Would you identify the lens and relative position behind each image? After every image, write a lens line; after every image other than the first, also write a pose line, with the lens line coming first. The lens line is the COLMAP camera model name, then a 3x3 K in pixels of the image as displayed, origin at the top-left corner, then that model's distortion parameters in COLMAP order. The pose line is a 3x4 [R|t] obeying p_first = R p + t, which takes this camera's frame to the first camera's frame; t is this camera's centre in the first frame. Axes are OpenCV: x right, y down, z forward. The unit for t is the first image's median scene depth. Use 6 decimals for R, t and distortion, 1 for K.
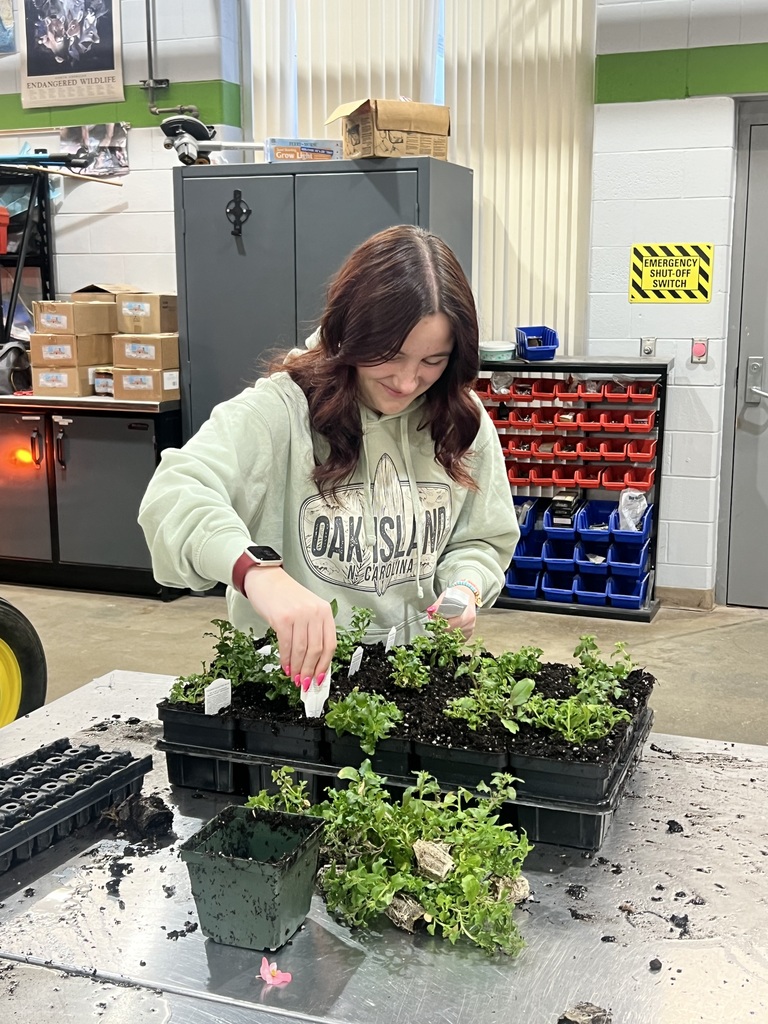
lens RADIAL K [[1222.3, 0, 382.5], [0, 1222.3, 521.3], [0, 0, 1]] dist [0.033771, 0.000000]
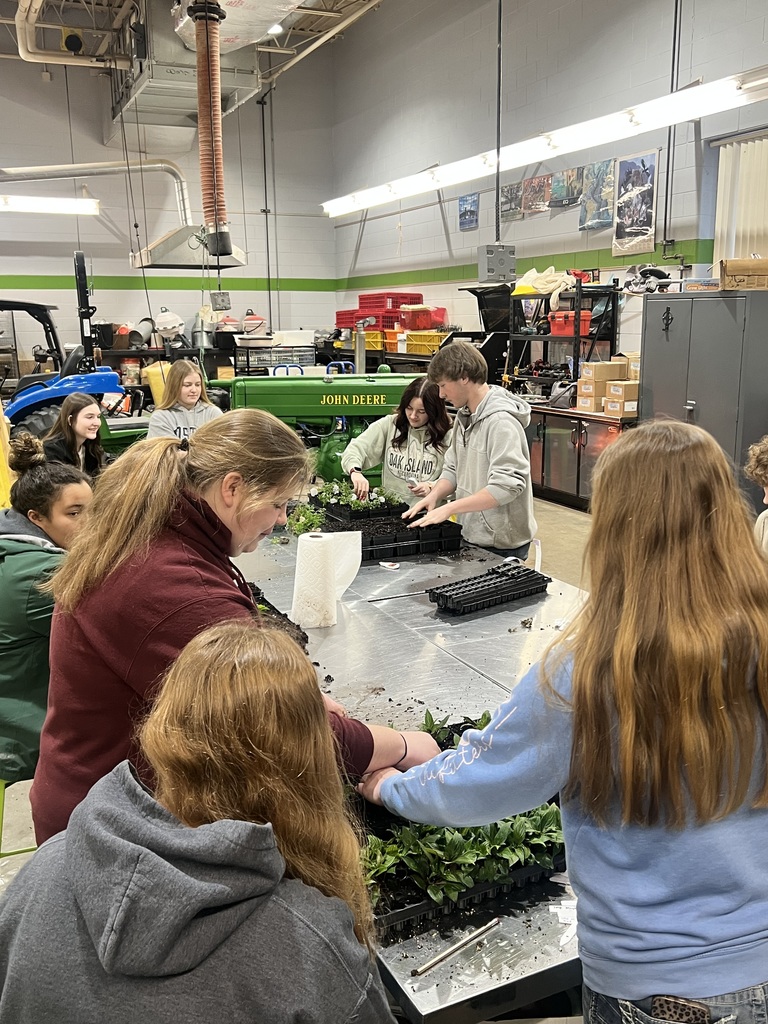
lens RADIAL K [[951.8, 0, 383.8], [0, 951.8, 511.9], [0, 0, 1]] dist [-0.005440, 0.000000]
pose [[0.720664, 0.131465, -0.680706, 0.095249], [-0.117978, 0.990790, 0.066449, -0.001177], [0.683173, 0.032421, 0.729537, -0.053852]]
